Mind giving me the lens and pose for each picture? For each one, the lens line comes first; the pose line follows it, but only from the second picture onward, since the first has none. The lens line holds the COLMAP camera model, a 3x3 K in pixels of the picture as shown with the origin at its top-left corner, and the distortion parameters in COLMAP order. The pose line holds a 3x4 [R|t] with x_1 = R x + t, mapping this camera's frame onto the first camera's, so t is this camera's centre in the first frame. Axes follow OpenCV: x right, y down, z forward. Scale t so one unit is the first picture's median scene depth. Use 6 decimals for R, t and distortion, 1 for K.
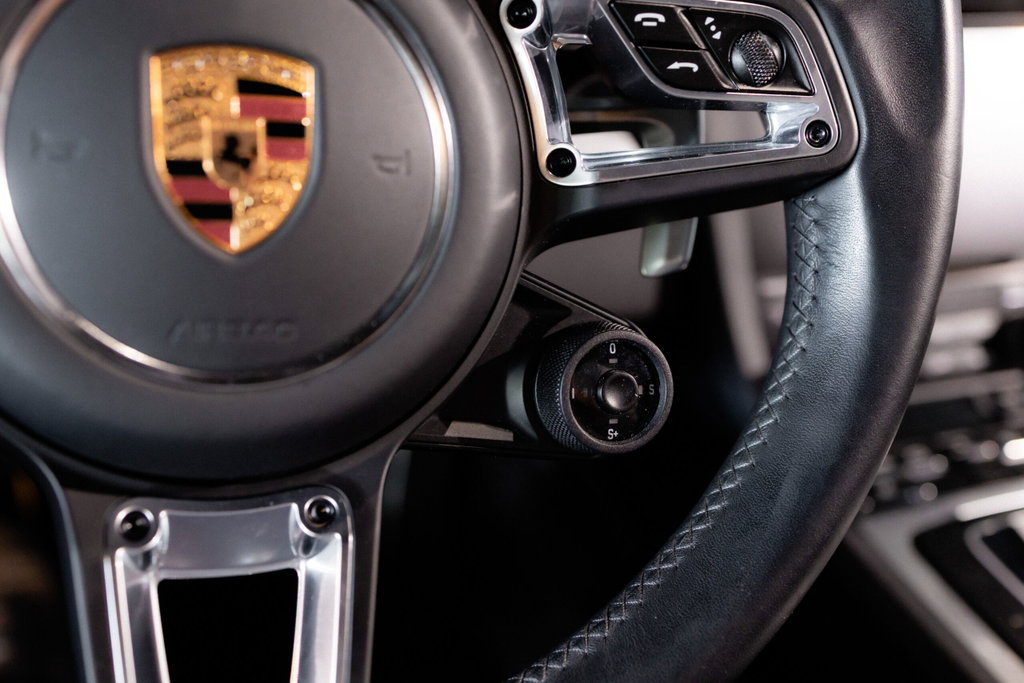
lens RADIAL K [[1017.1, 0, 512.0], [0, 1017.1, 341.5], [0, 0, 1]] dist [-0.002003, -0.002971]
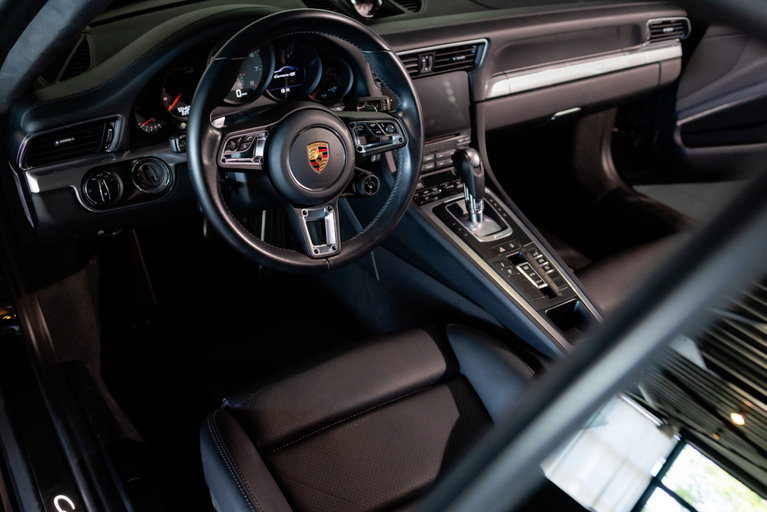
lens RADIAL K [[761.8, 0, 383.5], [0, 761.8, 256.0], [0, 0, 1]] dist [-0.002003, -0.002971]
pose [[0.974632, -0.101789, 0.199330, -0.786889], [0.061769, 0.978340, 0.197574, -0.439109], [-0.215123, -0.180249, 0.959808, -3.520857]]
